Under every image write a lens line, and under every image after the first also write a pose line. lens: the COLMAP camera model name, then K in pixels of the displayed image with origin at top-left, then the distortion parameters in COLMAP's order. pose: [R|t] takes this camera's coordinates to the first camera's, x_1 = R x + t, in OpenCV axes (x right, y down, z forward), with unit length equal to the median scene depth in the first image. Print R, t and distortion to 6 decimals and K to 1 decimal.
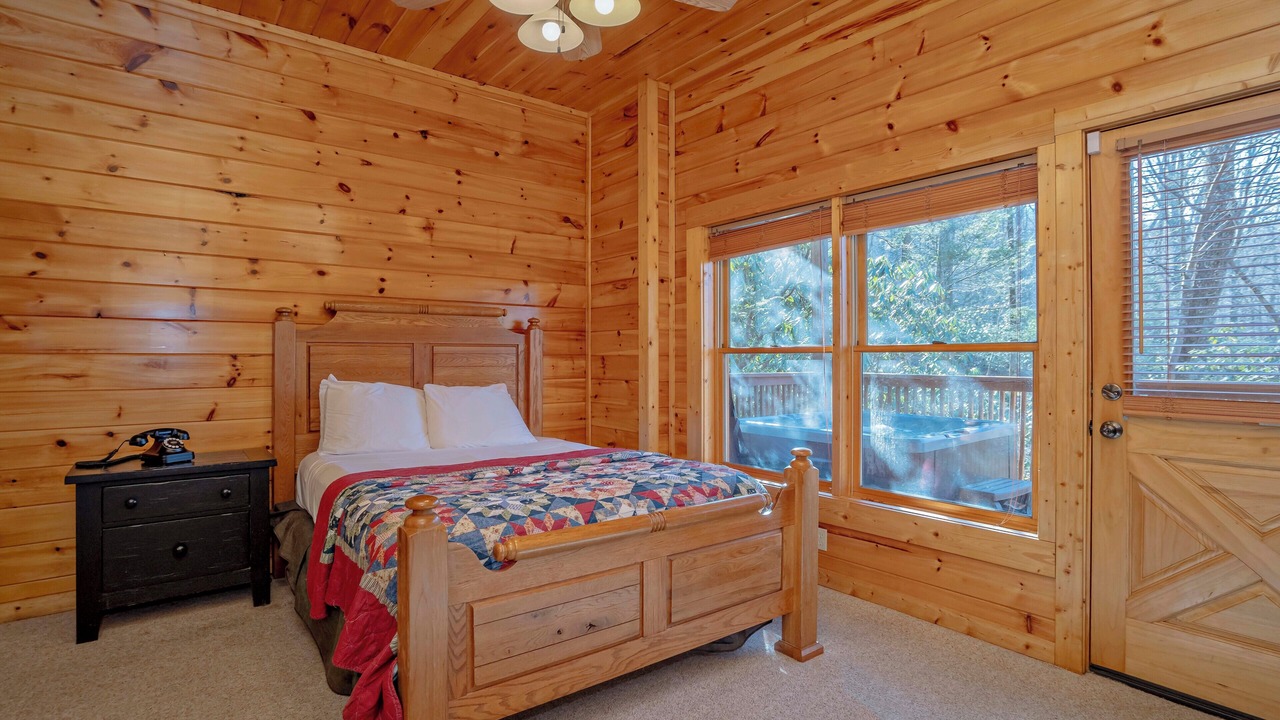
lens RADIAL K [[610.8, 0, 637.5], [0, 610.8, 356.4], [0, 0, 1]] dist [-0.023683, 0.000711]
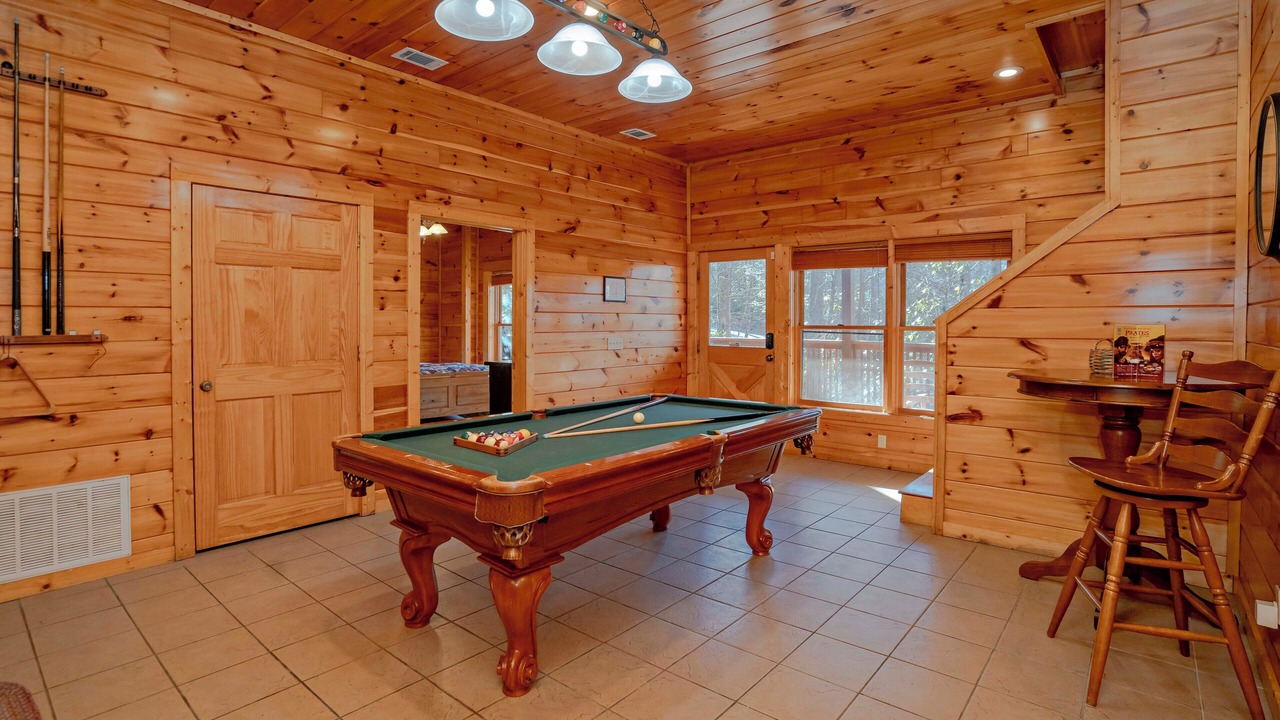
lens RADIAL K [[610.8, 0, 644.6], [0, 610.8, 333.6], [0, 0, 1]] dist [-0.023683, 0.000711]
pose [[0.977818, 0.001755, 0.209449, 0.191468], [-0.004990, 0.999876, 0.014920, -0.012435], [-0.209397, -0.015634, 0.977706, -1.348243]]
